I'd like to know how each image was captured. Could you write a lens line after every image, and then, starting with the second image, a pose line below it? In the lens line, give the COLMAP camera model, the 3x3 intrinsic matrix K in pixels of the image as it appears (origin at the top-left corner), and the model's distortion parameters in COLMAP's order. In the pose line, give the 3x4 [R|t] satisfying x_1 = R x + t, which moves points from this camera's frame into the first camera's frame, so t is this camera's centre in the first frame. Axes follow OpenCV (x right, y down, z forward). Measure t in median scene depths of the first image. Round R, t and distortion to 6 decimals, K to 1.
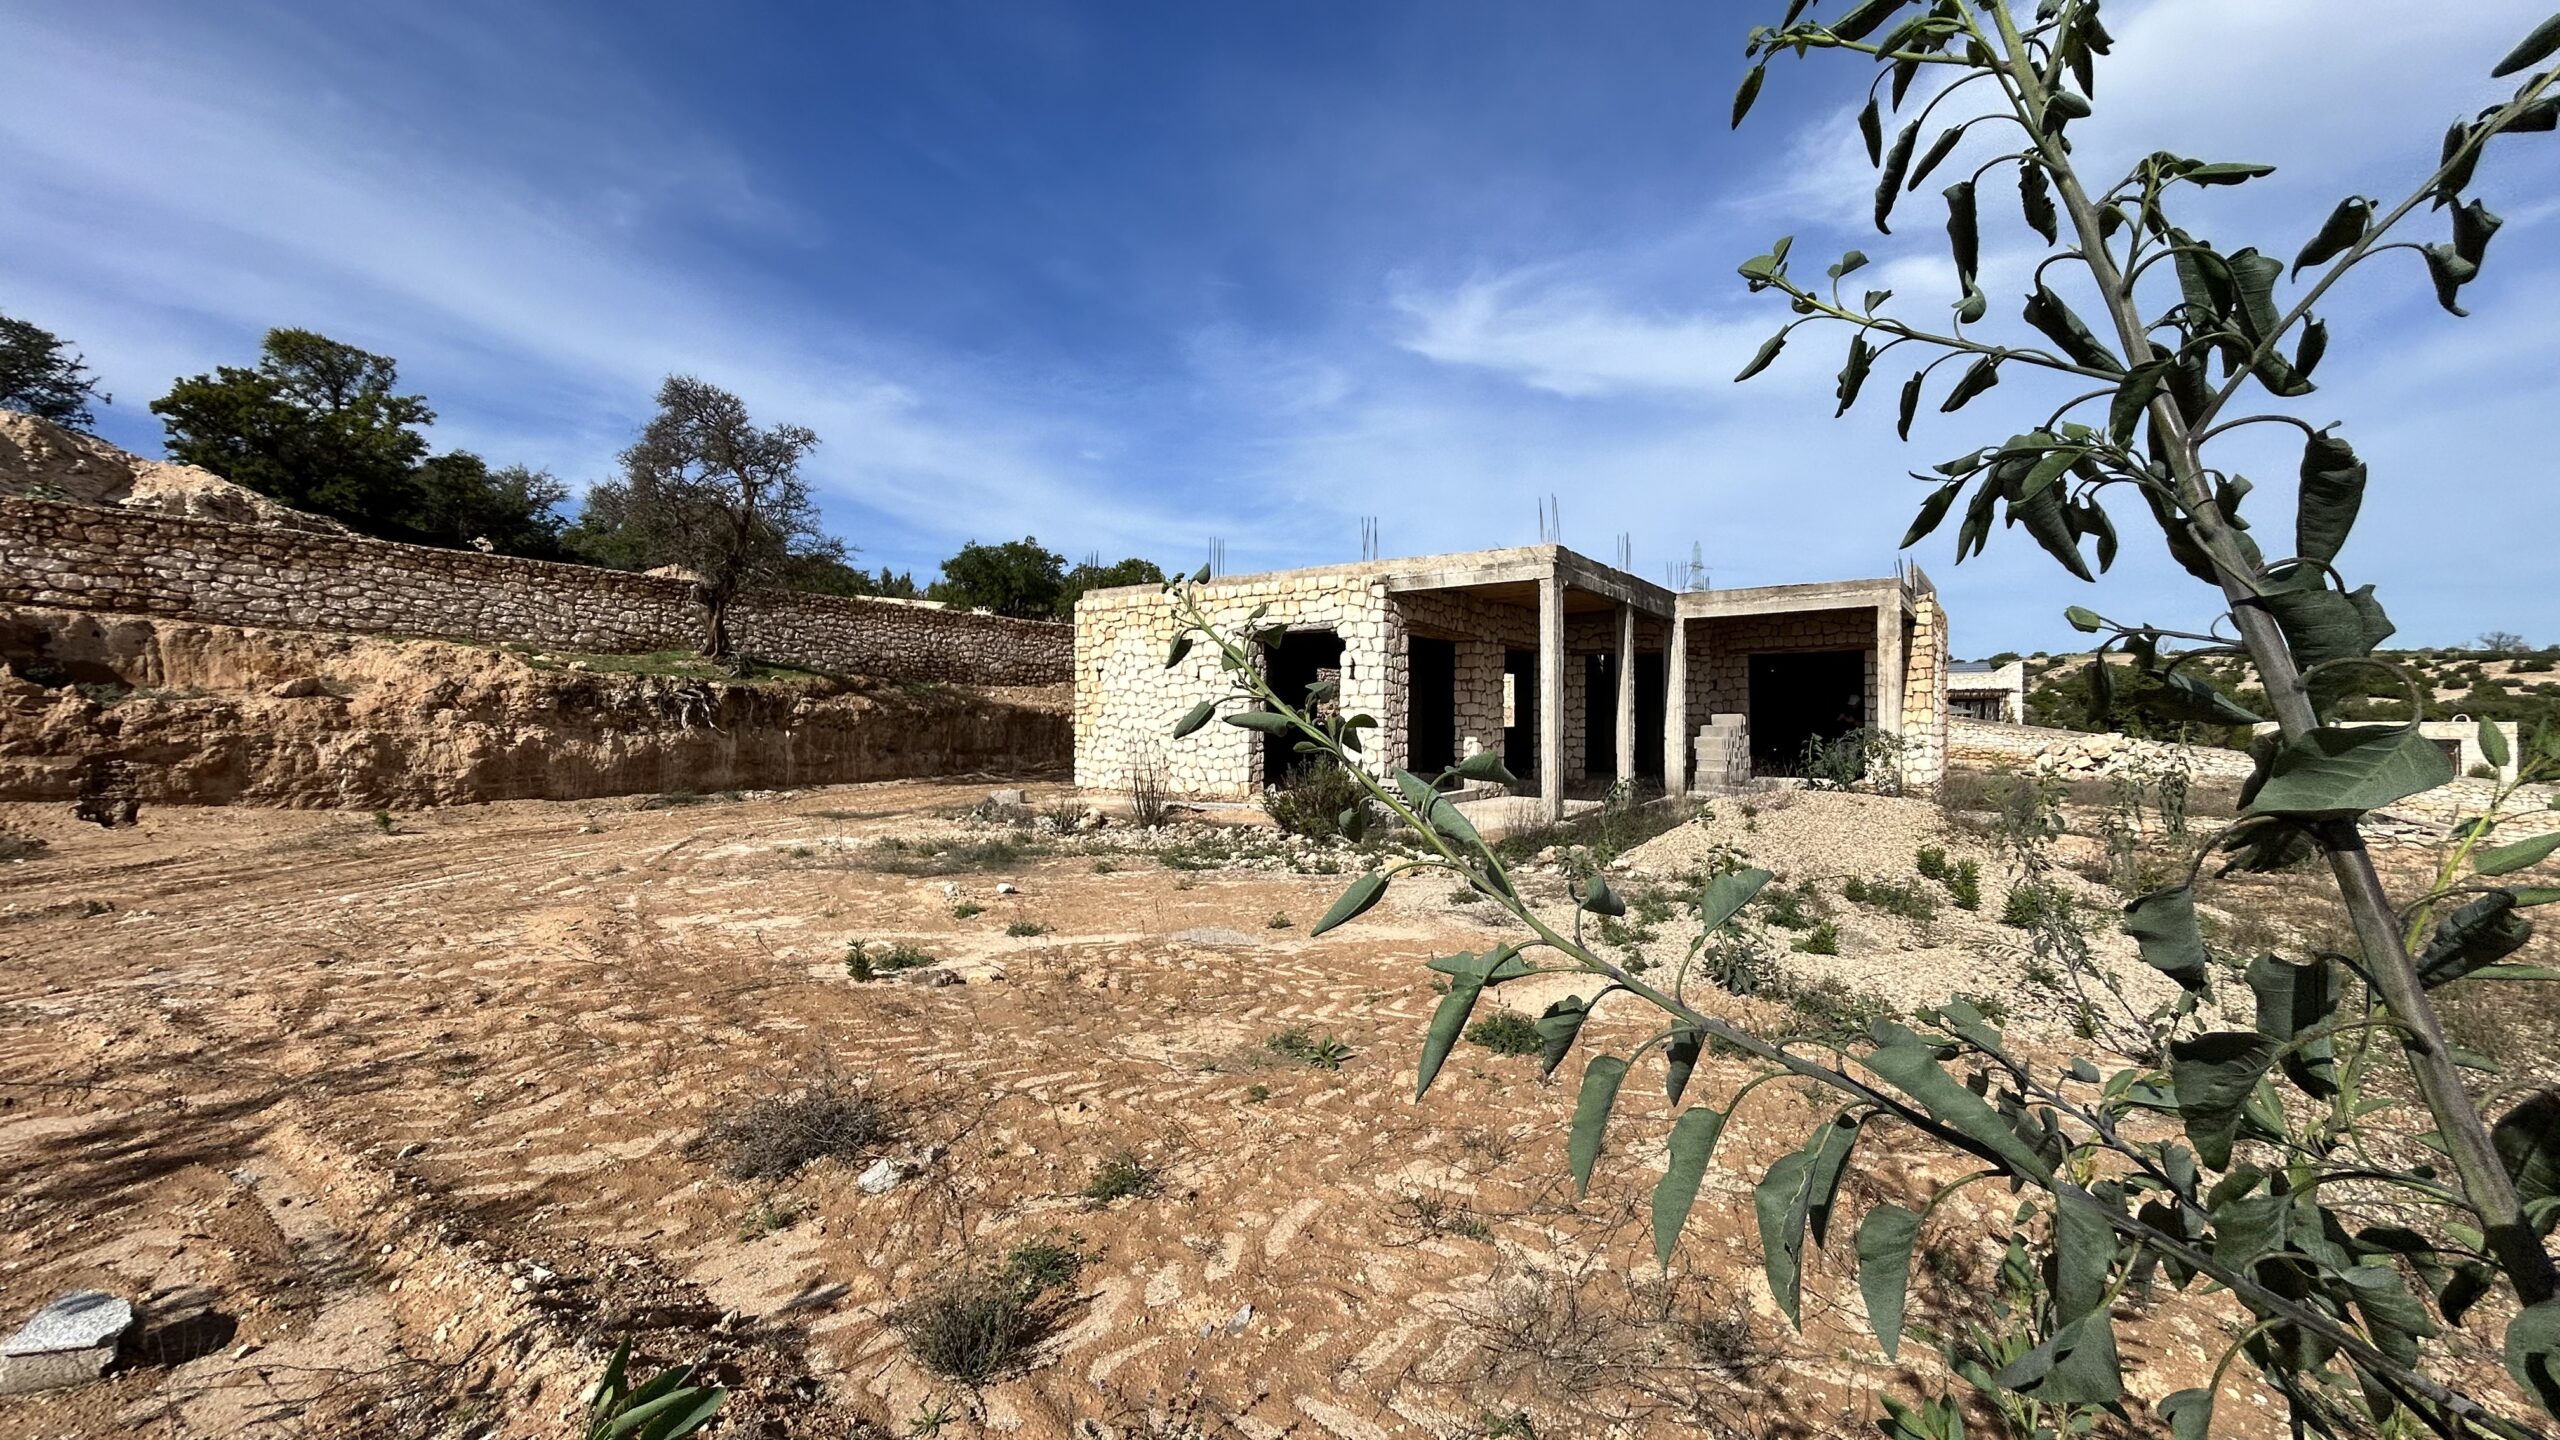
lens RADIAL K [[1034.3, 0, 1283.3], [0, 1034.3, 739.6], [0, 0, 1]] dist [0.007382, 0.000196]
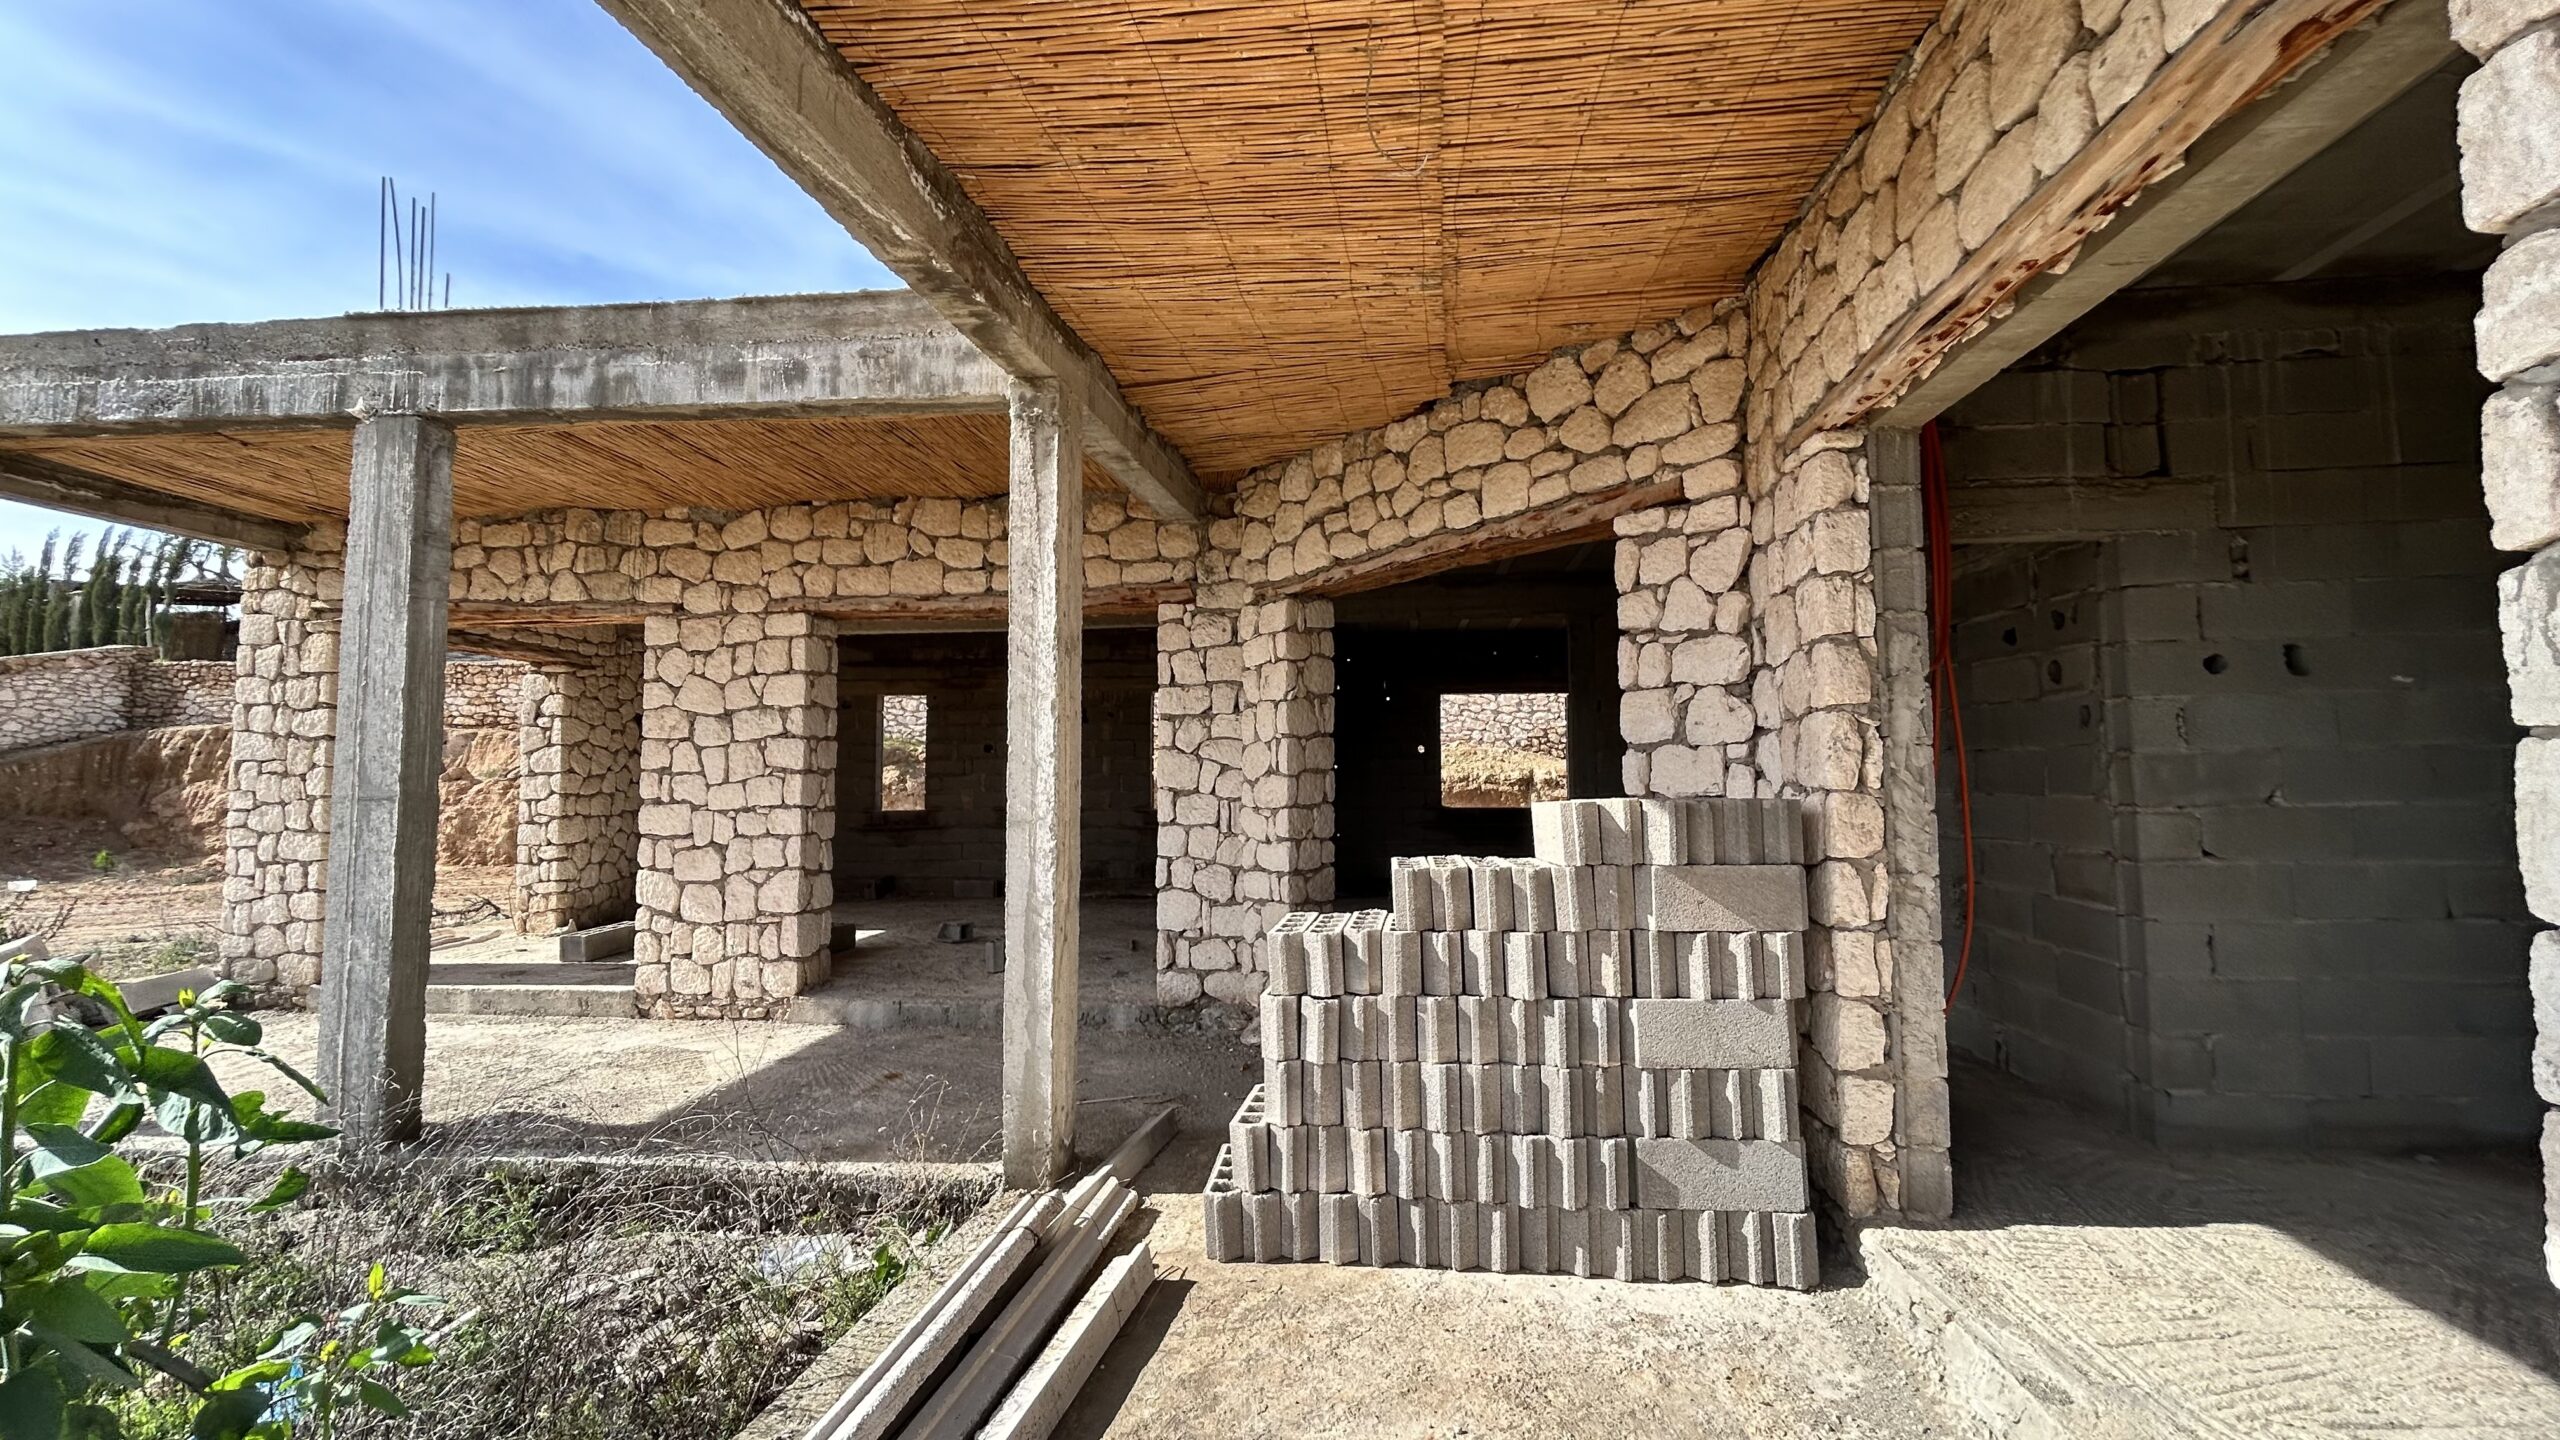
lens RADIAL K [[1043.6, 0, 1277.9], [0, 1043.6, 717.4], [0, 0, 1]] dist [0.000158, 0.000845]
pose [[0.488899, -0.058492, -0.870377, 0.599382], [-0.011111, 0.997251, -0.073259, -0.026490], [0.872270, 0.045487, 0.486905, 0.927480]]
